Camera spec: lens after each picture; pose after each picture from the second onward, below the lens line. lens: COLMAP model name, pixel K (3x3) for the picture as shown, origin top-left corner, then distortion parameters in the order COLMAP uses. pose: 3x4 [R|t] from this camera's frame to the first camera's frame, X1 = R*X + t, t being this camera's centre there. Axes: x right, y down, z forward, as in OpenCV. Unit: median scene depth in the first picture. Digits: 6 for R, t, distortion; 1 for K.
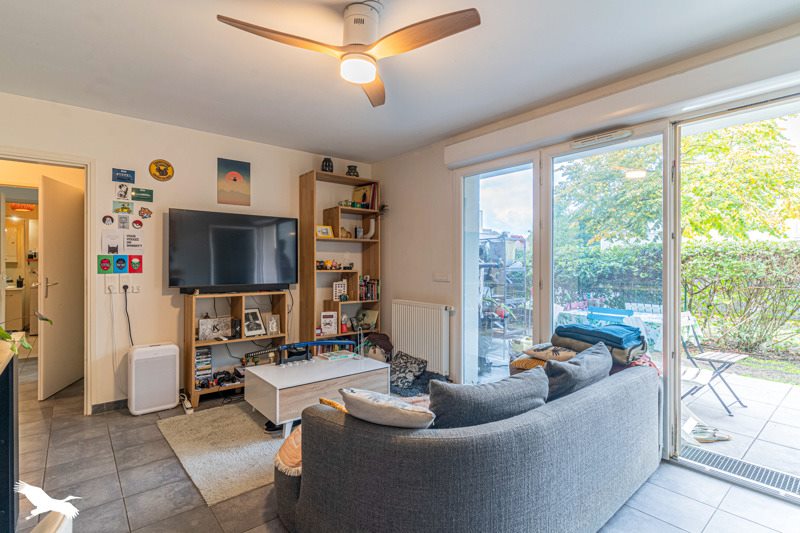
lens RADIAL K [[394.7, 0, 397.7], [0, 394.7, 261.8], [0, 0, 1]] dist [0.003424, 0.000087]
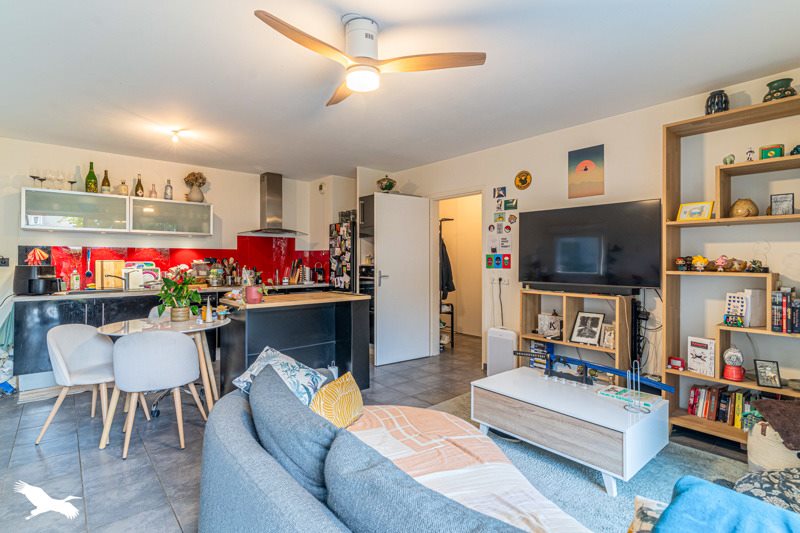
lens RADIAL K [[394.7, 0, 397.0], [0, 394.7, 257.4], [0, 0, 1]] dist [0.003424, 0.000087]
pose [[0.005986, -0.007590, -0.999953, 0.572995], [0.001658, 0.999970, -0.007580, 0.002700], [0.999981, -0.001612, 0.005999, 0.646498]]
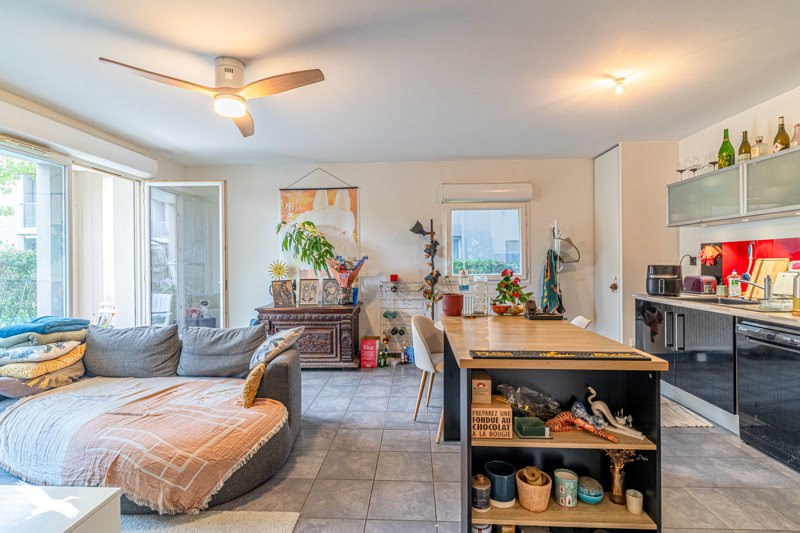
lens RADIAL K [[394.7, 0, 400.0], [0, 394.7, 261.4], [0, 0, 1]] dist [0.003424, 0.000087]
pose [[-0.737369, 0.002171, 0.675486, -0.745499], [0.002502, 0.999997, -0.000483, 0.005391], [-0.675485, 0.001334, -0.737372, 0.910231]]
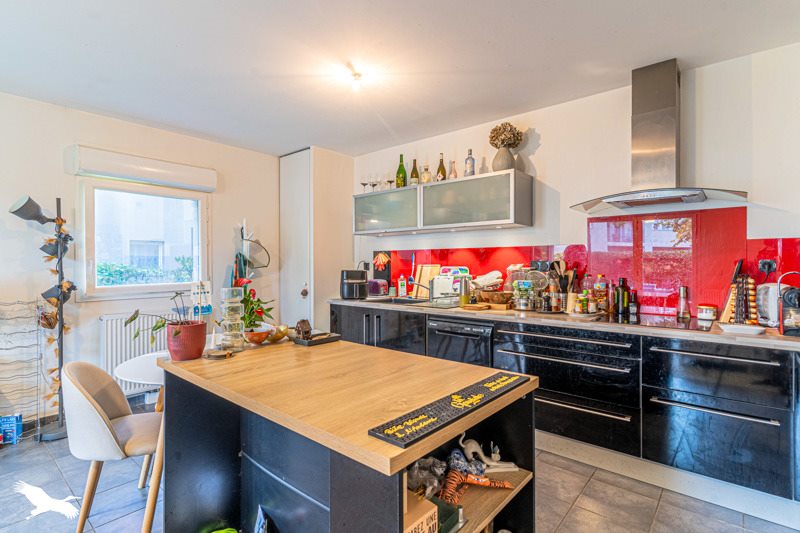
lens RADIAL K [[394.7, 0, 396.1], [0, 394.7, 267.5], [0, 0, 1]] dist [0.003424, 0.000087]
pose [[-0.987264, 0.000412, -0.159091, -0.490558], [-0.000504, 0.999984, 0.005717, 0.001815], [0.159090, 0.005724, -0.987247, 0.780618]]
